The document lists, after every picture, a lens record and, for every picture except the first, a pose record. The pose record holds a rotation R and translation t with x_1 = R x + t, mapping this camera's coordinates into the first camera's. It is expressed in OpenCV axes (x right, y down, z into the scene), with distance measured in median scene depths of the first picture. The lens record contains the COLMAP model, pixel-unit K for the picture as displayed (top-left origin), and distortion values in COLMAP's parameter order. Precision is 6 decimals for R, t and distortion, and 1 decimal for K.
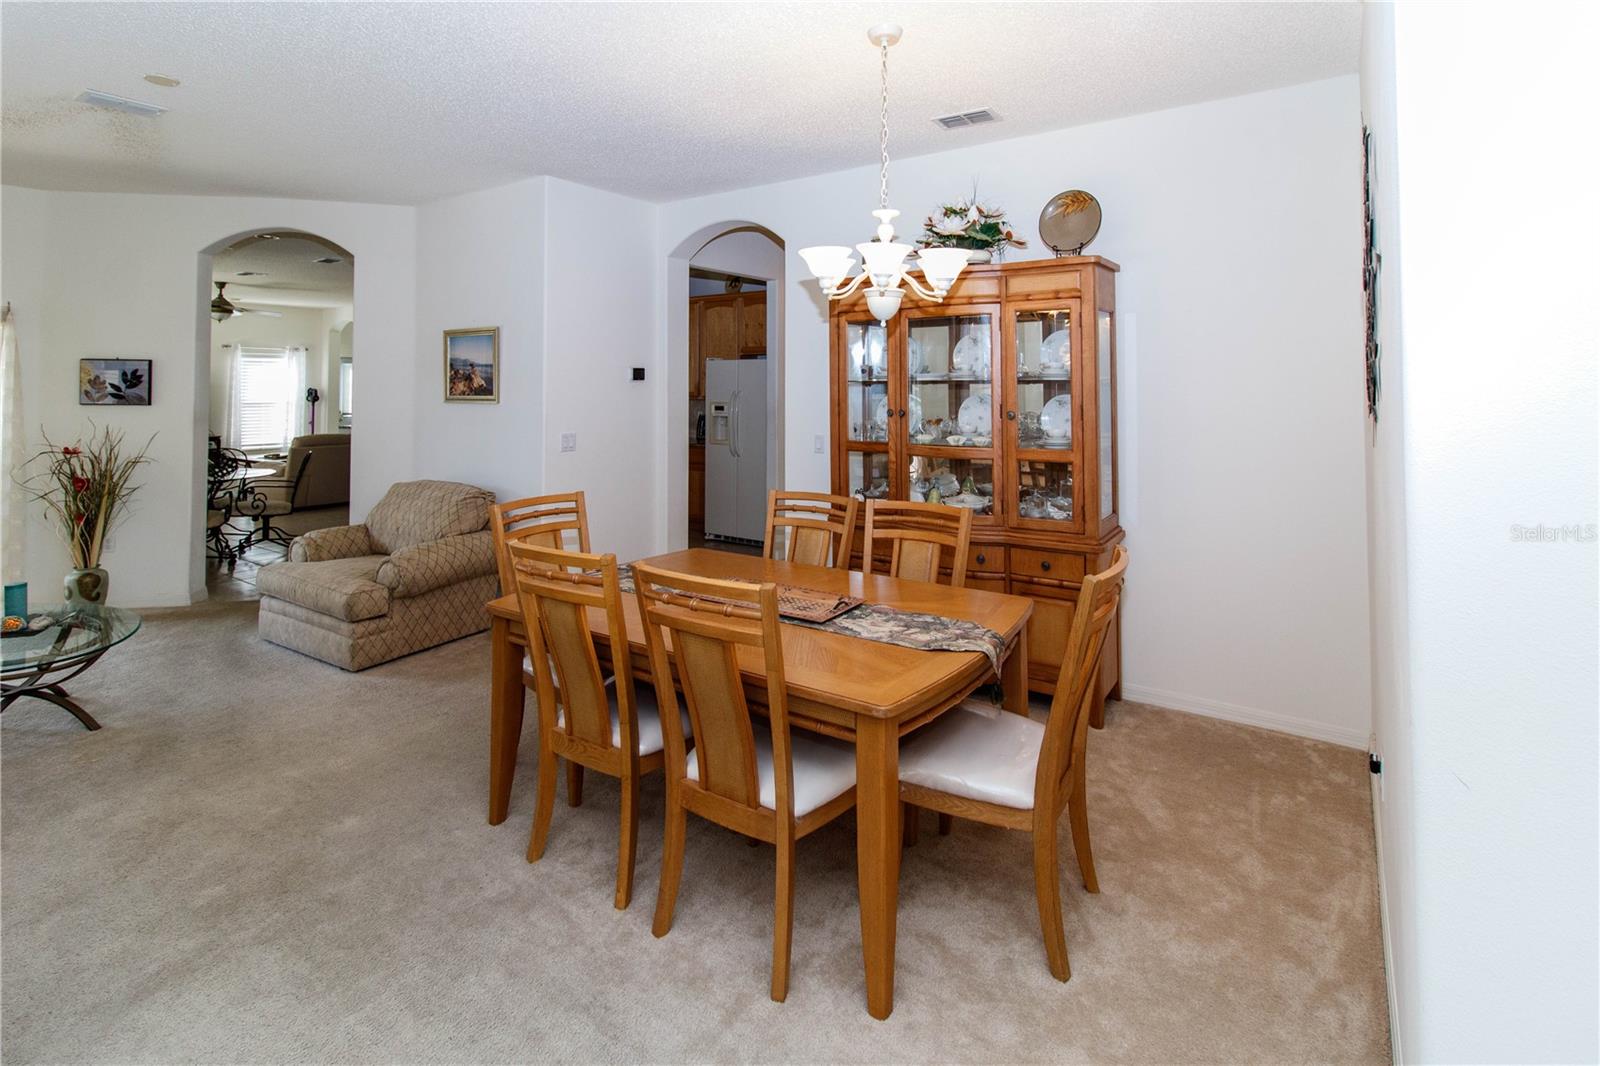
lens RADIAL K [[784.8, 0, 813.6], [0, 784.8, 380.6], [0, 0, 1]] dist [0.001043, -0.000151]
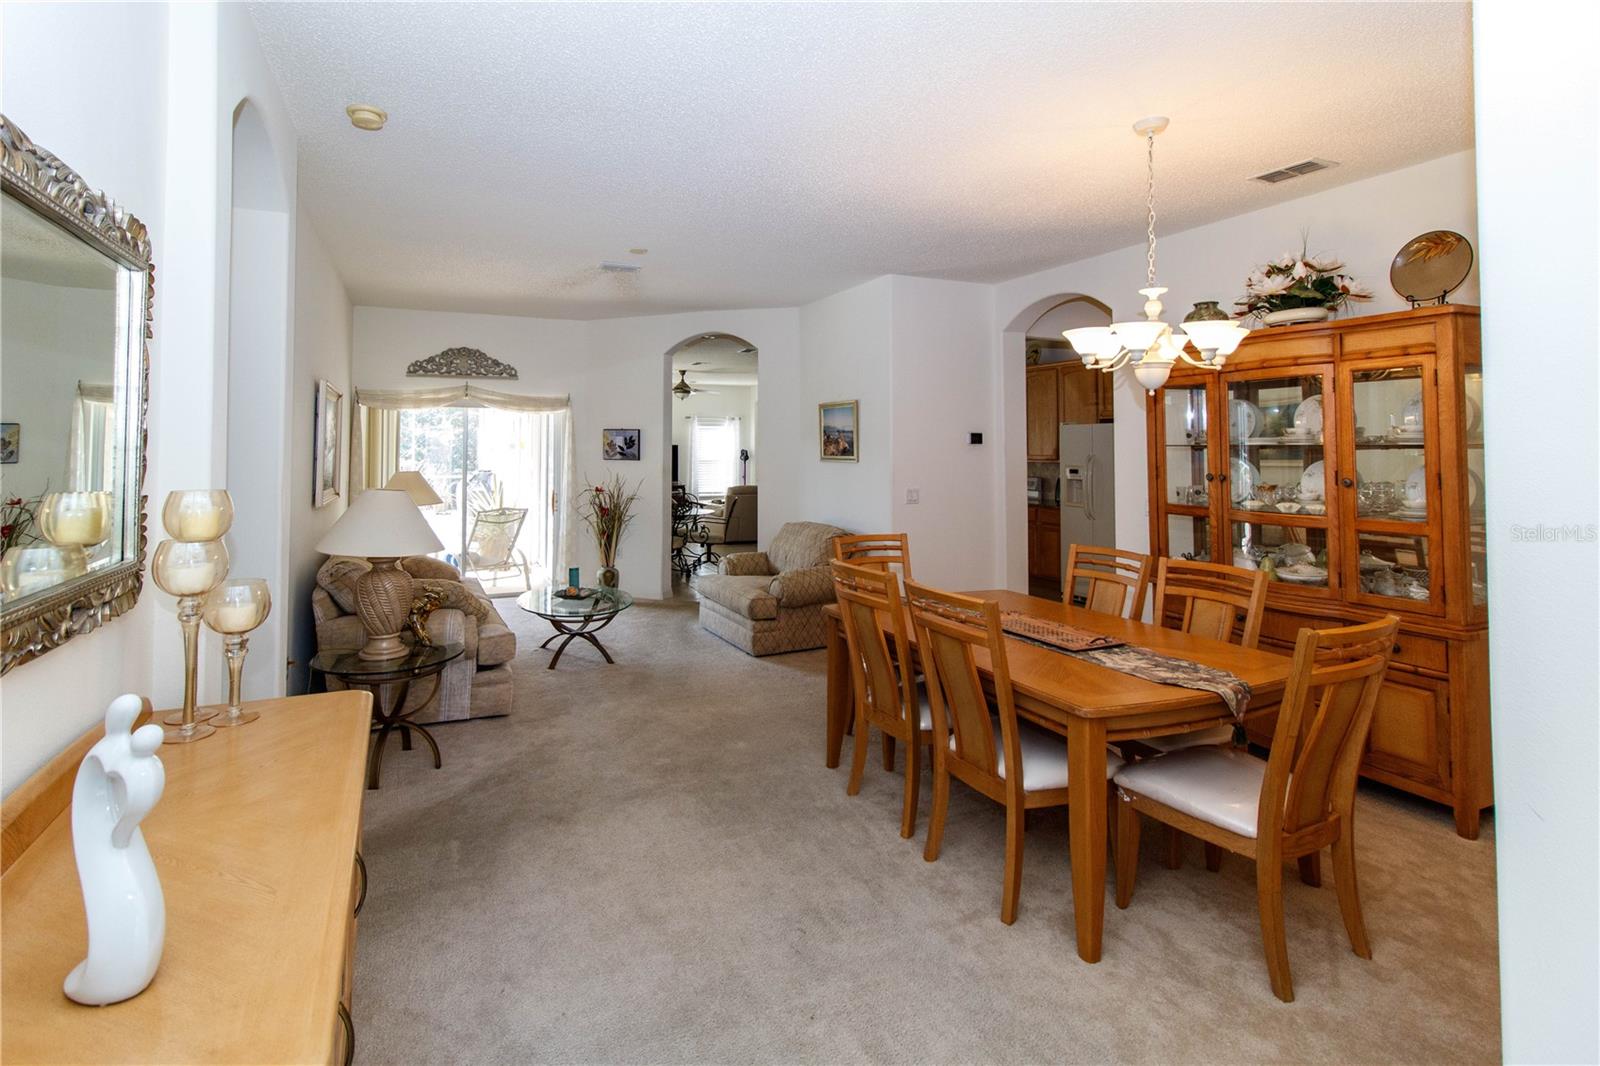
lens RADIAL K [[755.1, 0, 789.3], [0, 755.1, 469.8], [0, 0, 1]] dist [0.000372, -0.000058]
pose [[0.870850, 0.018715, -0.491192, 0.125806], [-0.001622, 0.999379, 0.035202, -0.001807], [0.491546, -0.029859, 0.870339, -0.124954]]
